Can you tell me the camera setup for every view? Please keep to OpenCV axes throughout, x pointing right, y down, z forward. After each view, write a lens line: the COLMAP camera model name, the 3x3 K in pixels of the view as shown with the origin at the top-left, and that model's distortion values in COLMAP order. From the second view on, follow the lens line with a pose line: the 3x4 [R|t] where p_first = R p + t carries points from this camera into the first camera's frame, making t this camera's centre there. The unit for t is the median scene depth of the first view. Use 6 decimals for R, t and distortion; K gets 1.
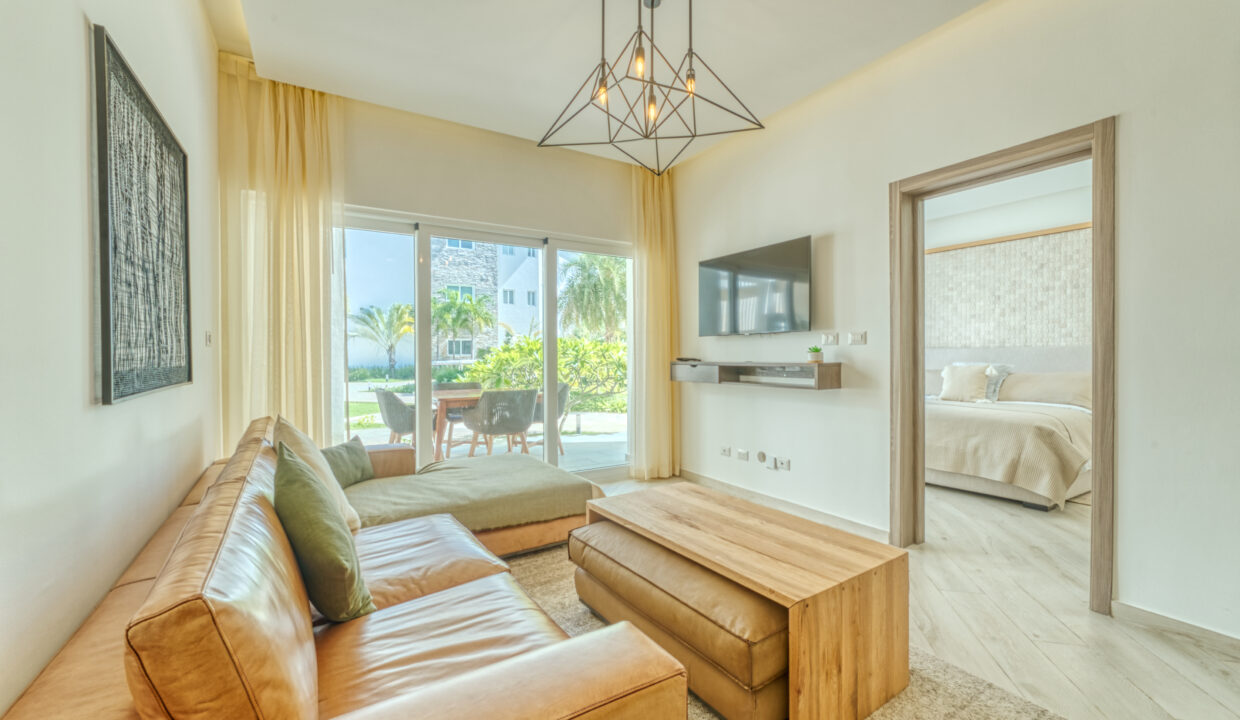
lens RADIAL K [[507.6, 0, 613.8], [0, 507.6, 359.9], [0, 0, 1]] dist [-0.008845, -0.000084]
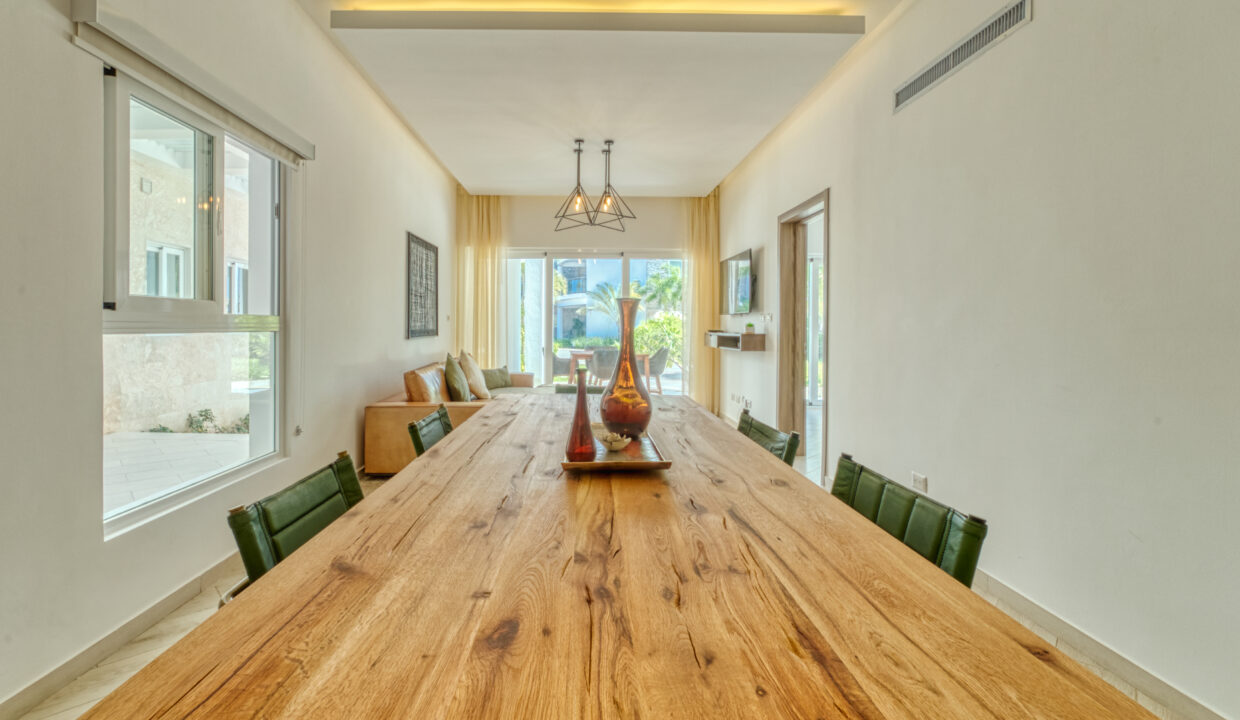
lens RADIAL K [[537.9, 0, 576.0], [0, 537.9, 326.7], [0, 0, 1]] dist [-0.001908, 0.000096]
pose [[0.860713, 0.009924, -0.508994, 0.808136], [-0.015821, 0.999849, -0.007258, 0.005012], [0.508845, 0.014300, 0.860739, -0.692564]]
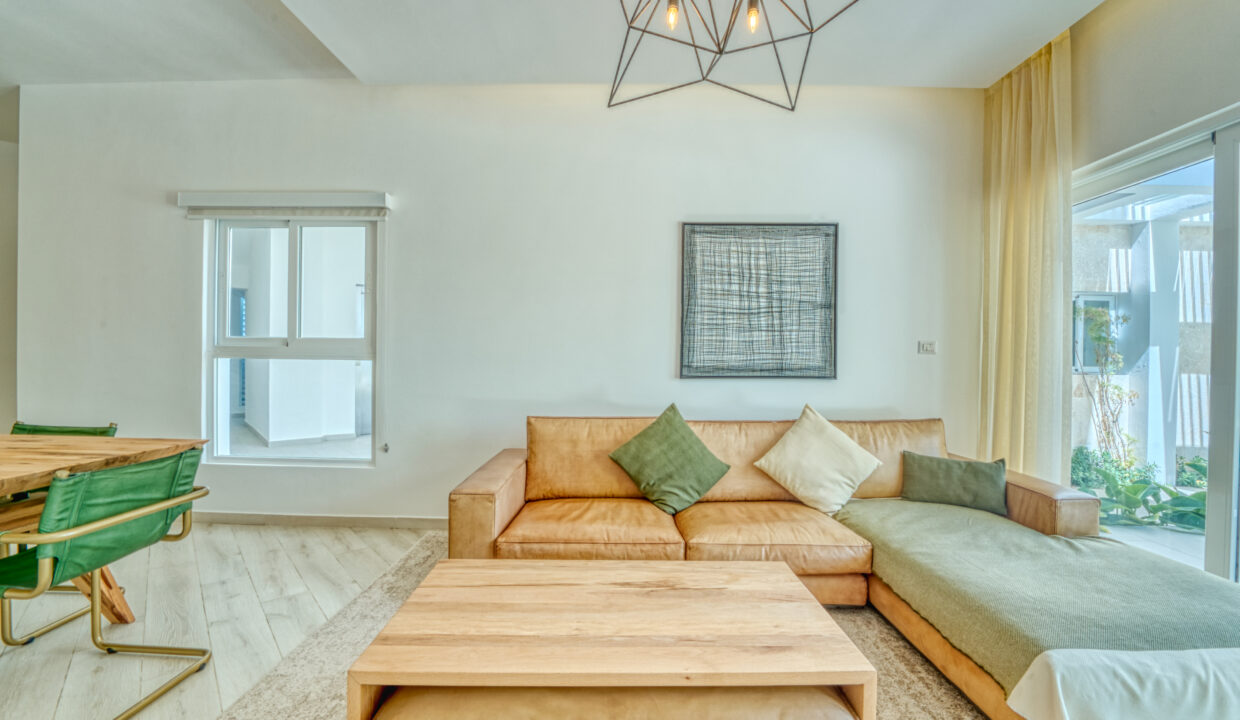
lens RADIAL K [[519.0, 0, 620.0], [0, 519.0, 360.0], [0, 0, 1]] dist [-0.005703, -0.000400]
pose [[-0.528635, 0.003942, -0.848840, 0.530520], [-0.020524, 0.999638, 0.017424, -0.017463], [0.848601, 0.026633, -0.528363, 0.894562]]
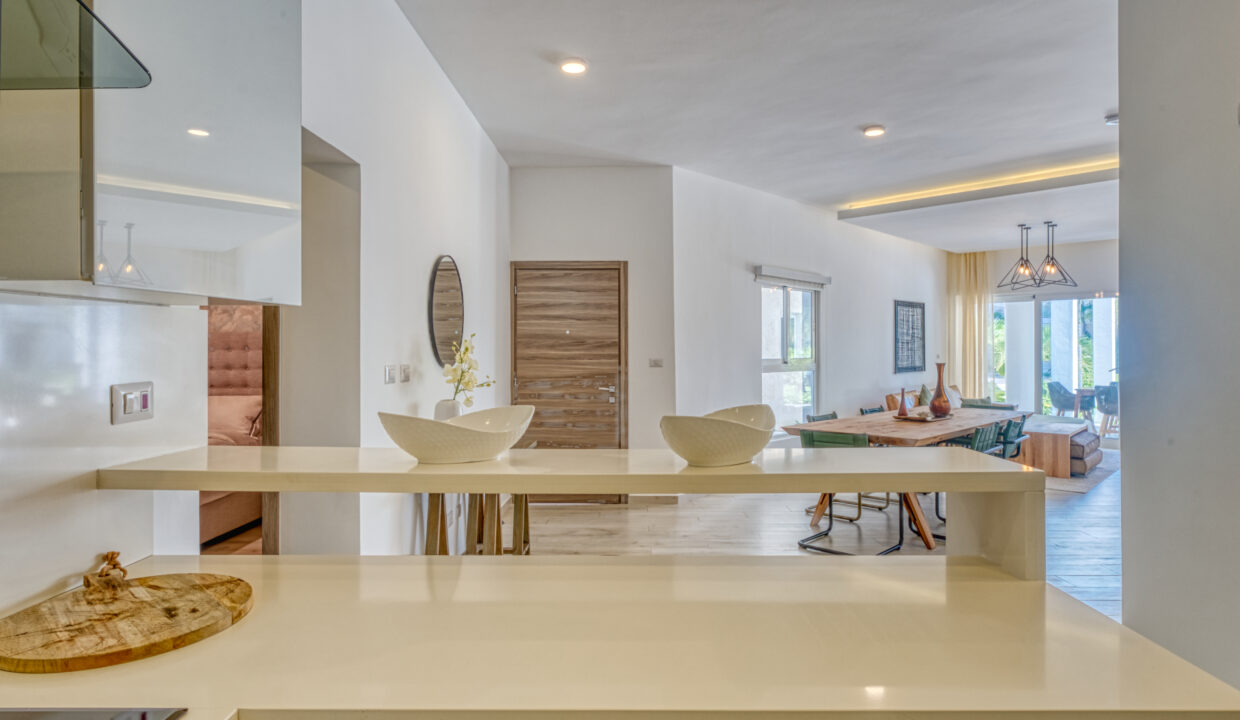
lens RADIAL K [[673.6, 0, 620.0], [0, 673.6, 360.0], [0, 0, 1]] dist [-0.003912, -0.000186]
pose [[0.250397, 0.017649, -0.967982, 2.093429], [-0.008068, 0.999837, 0.016143, -0.058903], [0.968110, 0.003767, 0.250499, -1.458380]]
